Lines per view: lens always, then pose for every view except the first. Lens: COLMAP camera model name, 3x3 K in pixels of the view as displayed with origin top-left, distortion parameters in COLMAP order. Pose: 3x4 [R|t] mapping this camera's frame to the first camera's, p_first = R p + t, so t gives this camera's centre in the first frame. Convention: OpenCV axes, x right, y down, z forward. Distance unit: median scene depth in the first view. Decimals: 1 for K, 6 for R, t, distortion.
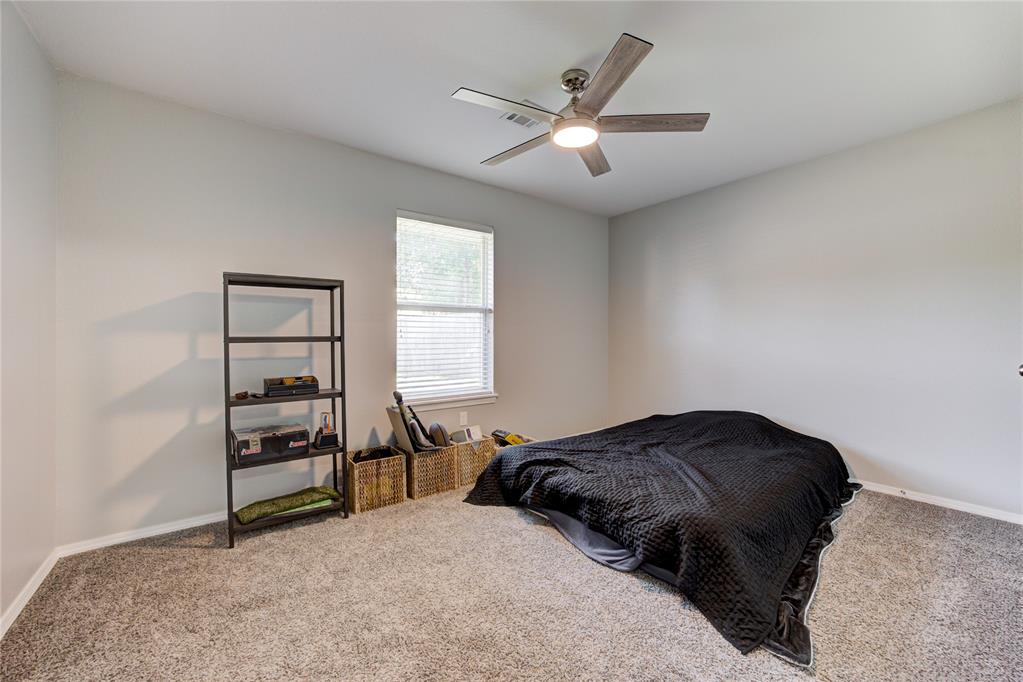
lens RADIAL K [[401.6, 0, 519.1], [0, 401.6, 338.1], [0, 0, 1]] dist [-0.041981, 0.014731]
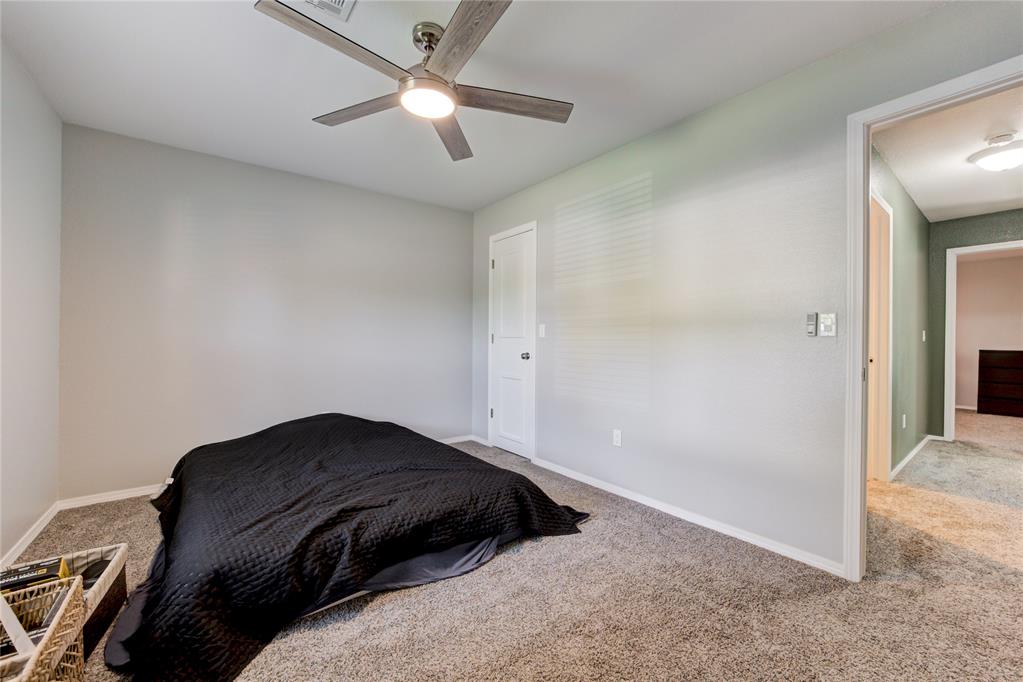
lens RADIAL K [[401.6, 0, 519.1], [0, 401.6, 338.1], [0, 0, 1]] dist [-0.041981, 0.014731]
pose [[0.012825, 0.006554, 0.999896, -0.714989], [-0.000404, 0.999978, -0.006549, 0.002089], [-0.999918, -0.000320, 0.012827, 0.805046]]
